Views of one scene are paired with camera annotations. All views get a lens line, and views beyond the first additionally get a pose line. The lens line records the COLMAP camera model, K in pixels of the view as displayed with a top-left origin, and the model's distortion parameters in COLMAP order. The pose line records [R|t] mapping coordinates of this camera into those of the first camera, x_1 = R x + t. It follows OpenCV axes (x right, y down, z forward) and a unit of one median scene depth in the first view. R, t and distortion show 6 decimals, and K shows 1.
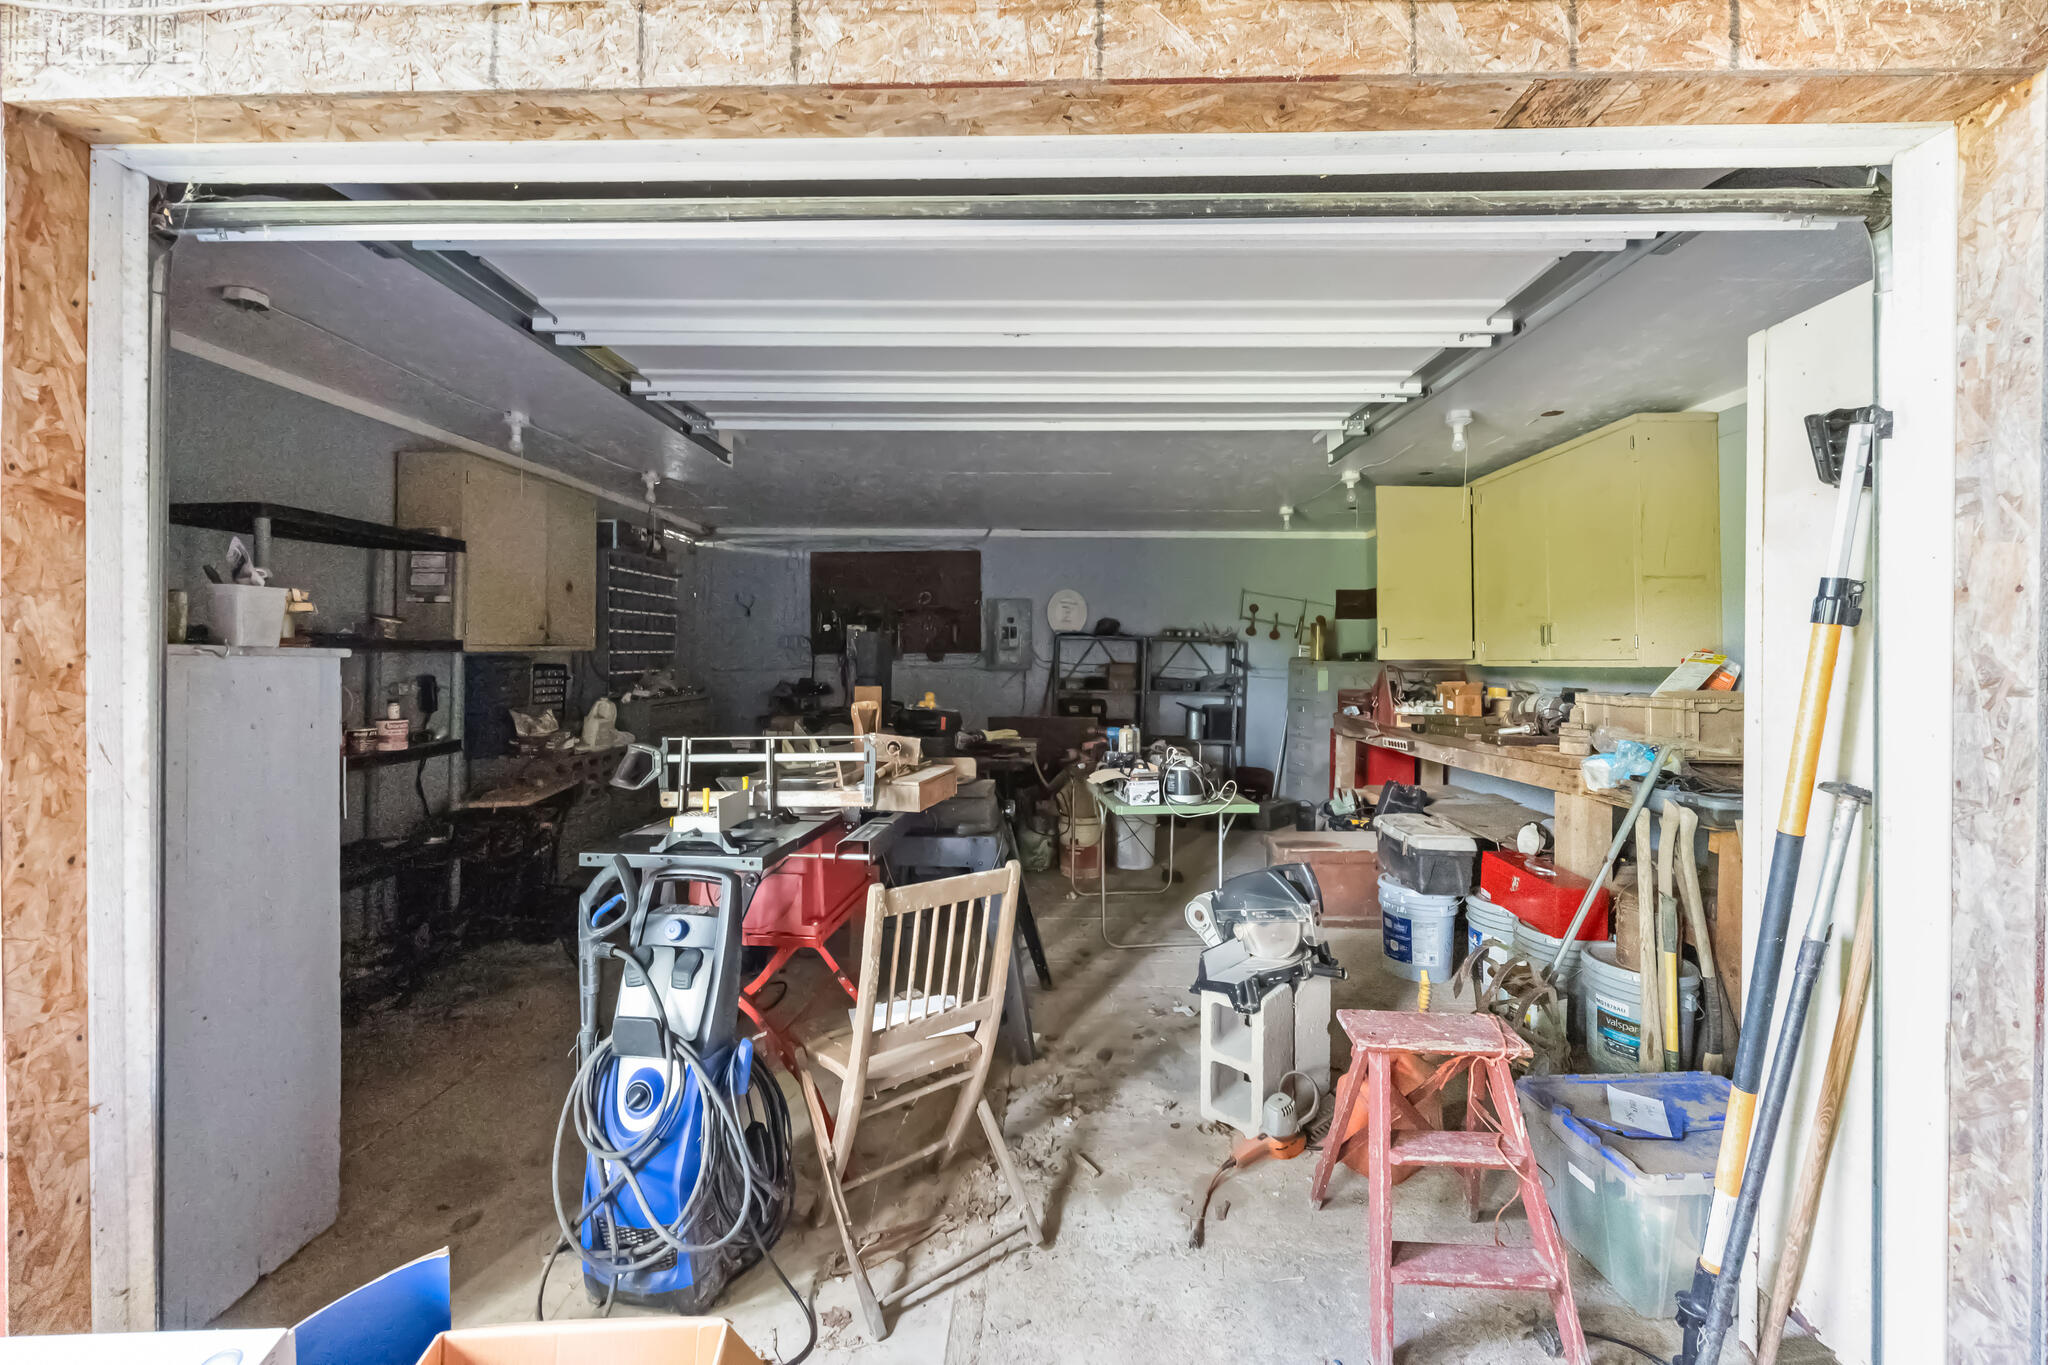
lens RADIAL K [[801.5, 0, 1023.4], [0, 801.5, 666.3], [0, 0, 1]] dist [-0.002152, -0.000545]
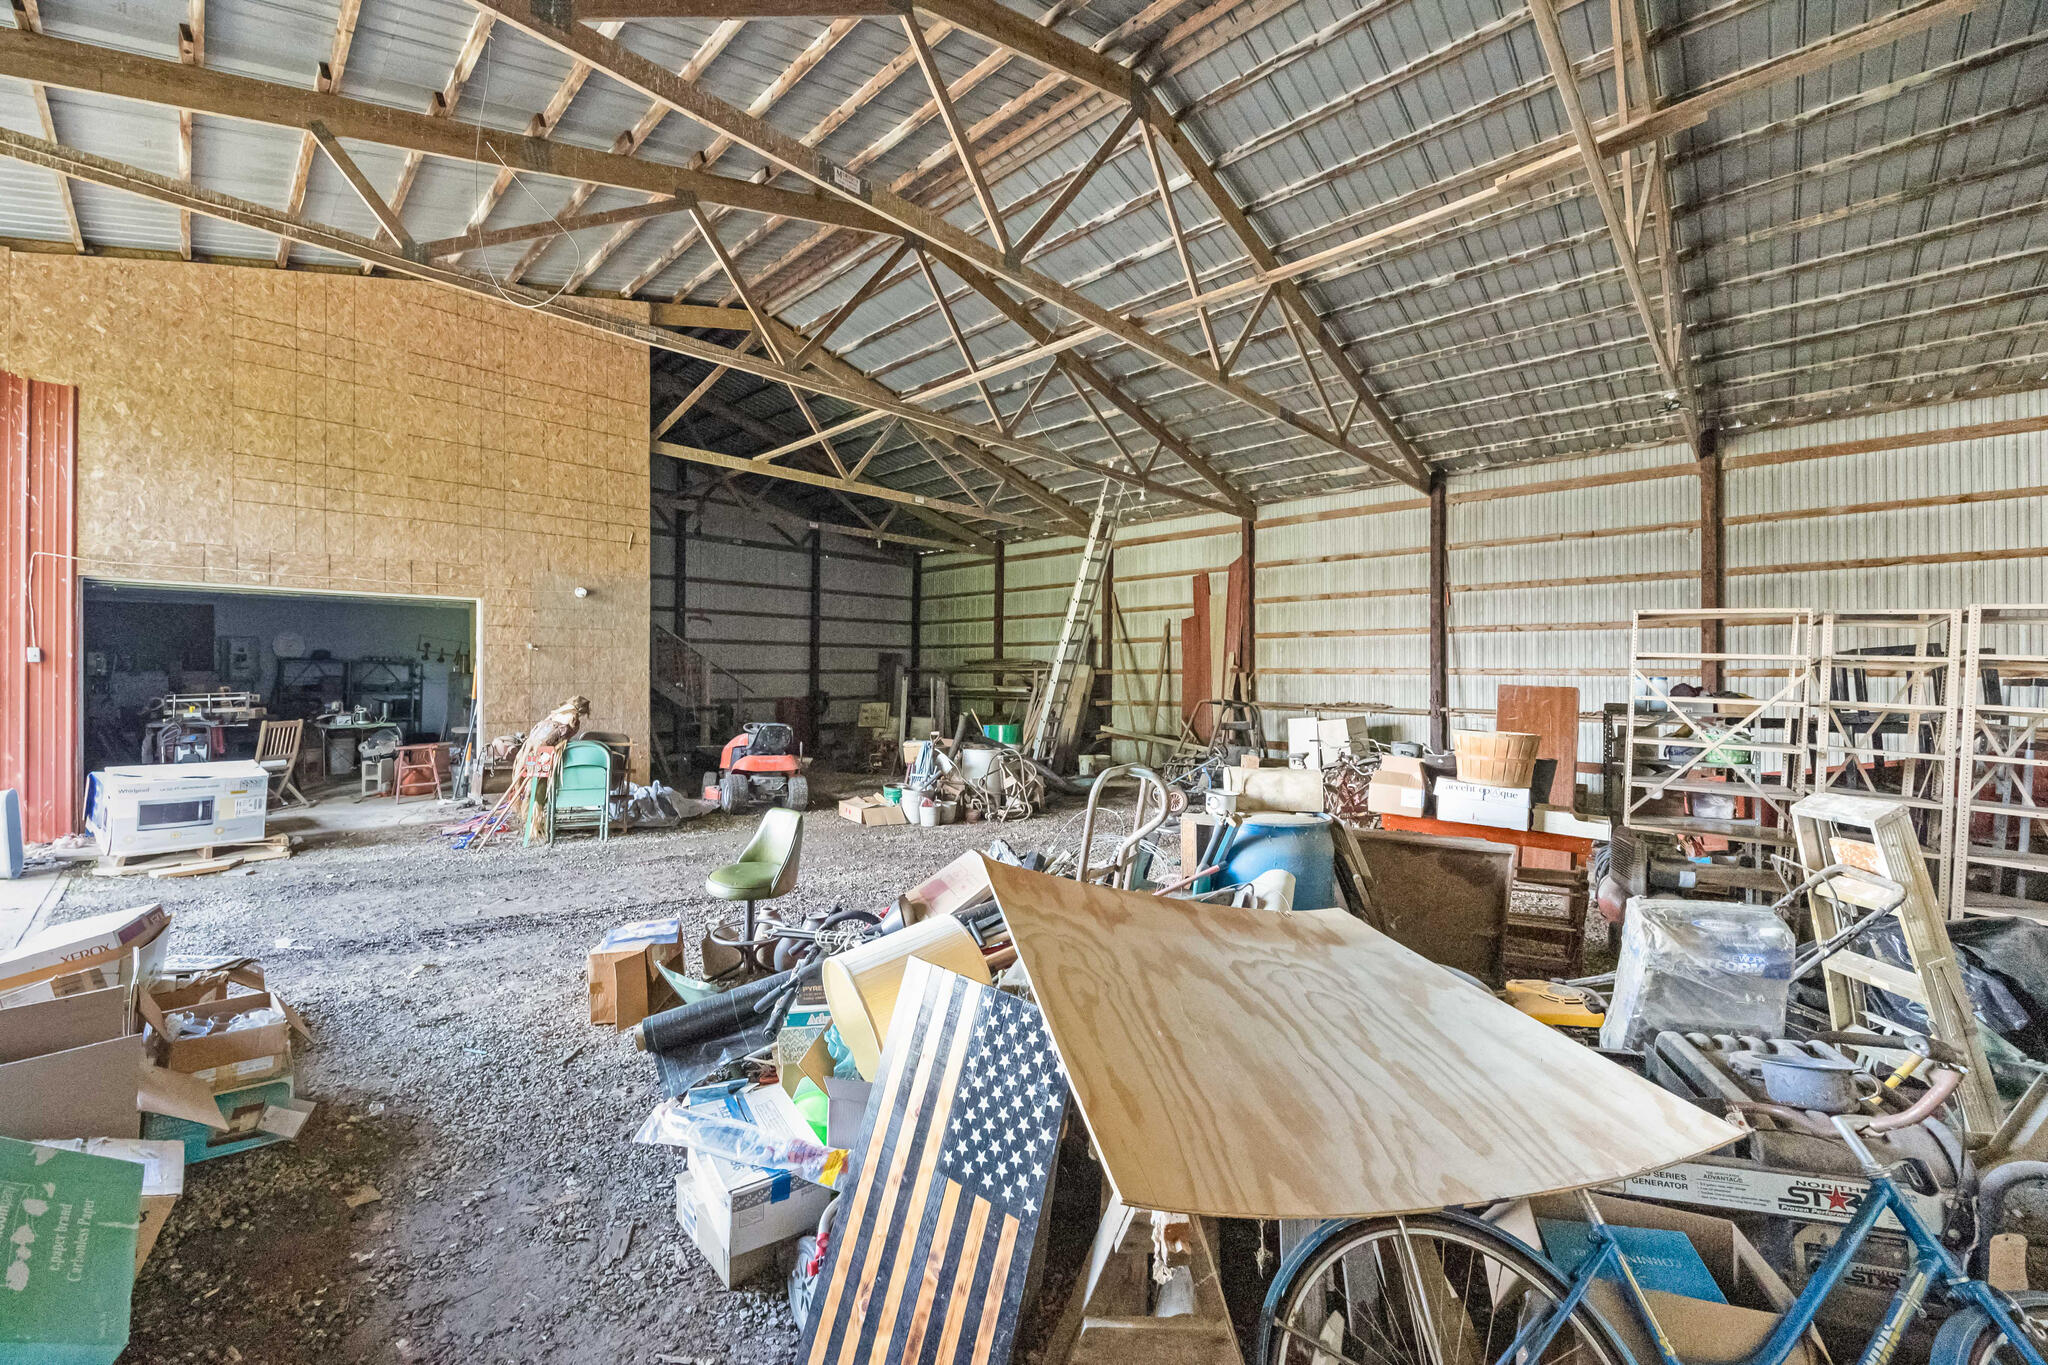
lens RADIAL K [[801.5, 0, 1023.4], [0, 801.5, 666.3], [0, 0, 1]] dist [-0.002152, -0.000545]
pose [[0.668933, -0.001769, 0.743321, -0.157992], [0.010955, 0.999912, -0.007479, 0.003688], [-0.743242, 0.013146, 0.668893, -1.230318]]
